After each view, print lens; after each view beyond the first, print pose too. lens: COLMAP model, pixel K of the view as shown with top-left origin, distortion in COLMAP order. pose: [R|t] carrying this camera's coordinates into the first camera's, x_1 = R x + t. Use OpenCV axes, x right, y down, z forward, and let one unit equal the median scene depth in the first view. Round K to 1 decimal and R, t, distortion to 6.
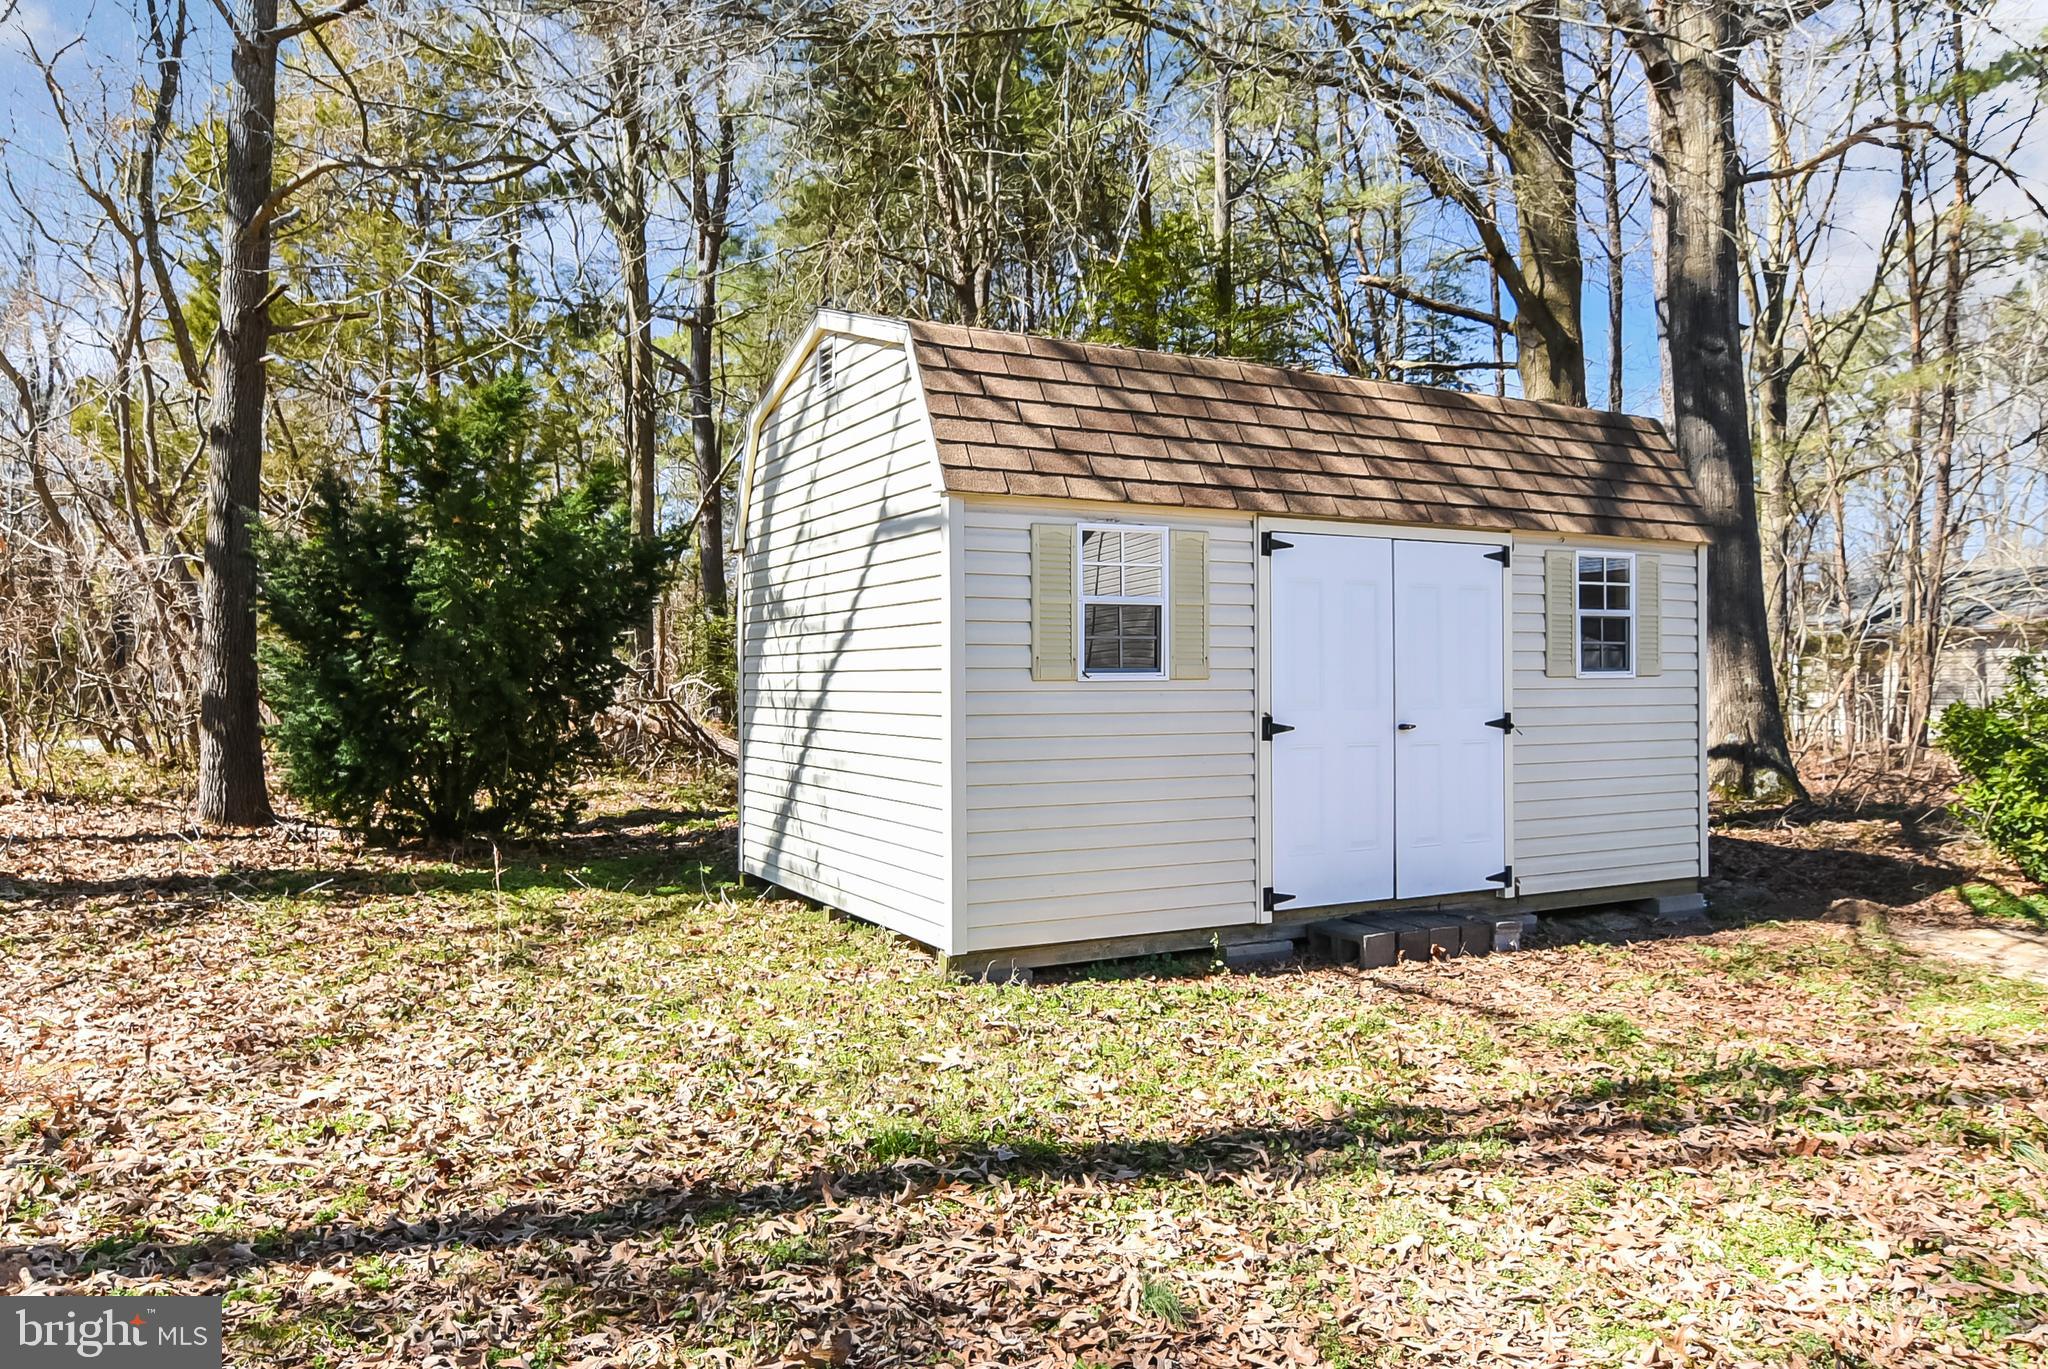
lens RADIAL K [[1409.6, 0, 1024.0], [0, 1409.6, 684.5], [0, 0, 1]] dist [0.004165, 0.001094]
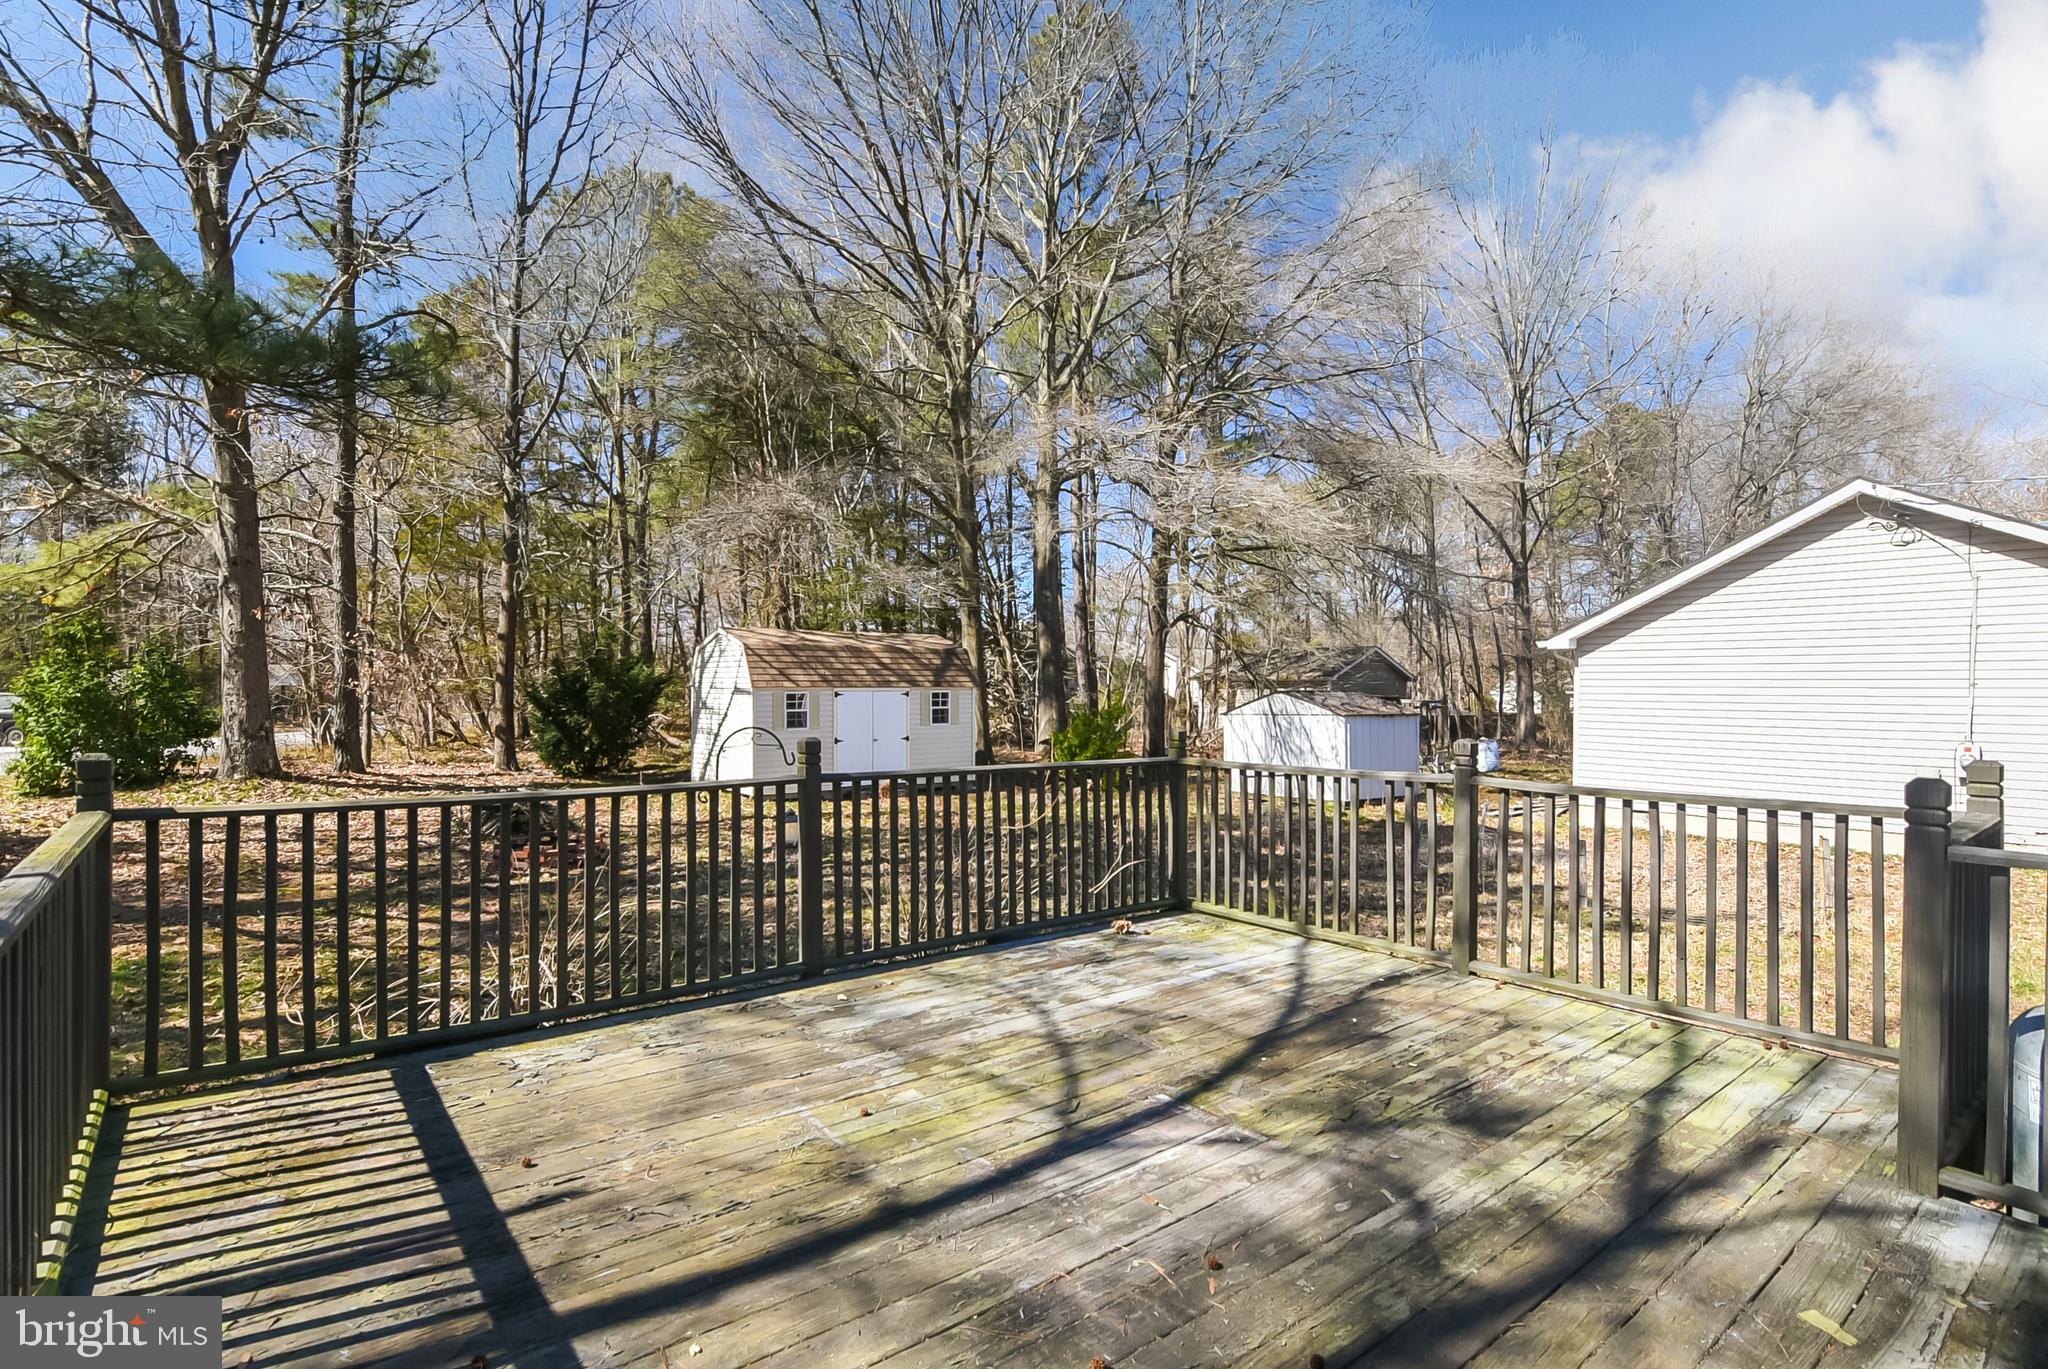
lens RADIAL K [[1002.7, 0, 1018.9], [0, 1002.7, 682.4], [0, 0, 1]] dist [-0.023198, 0.011231]
pose [[0.984591, 0.004077, 0.174824, 0.157678], [-0.004731, 0.999983, 0.003324, -0.122829], [-0.174808, -0.004099, 0.984594, -1.566915]]
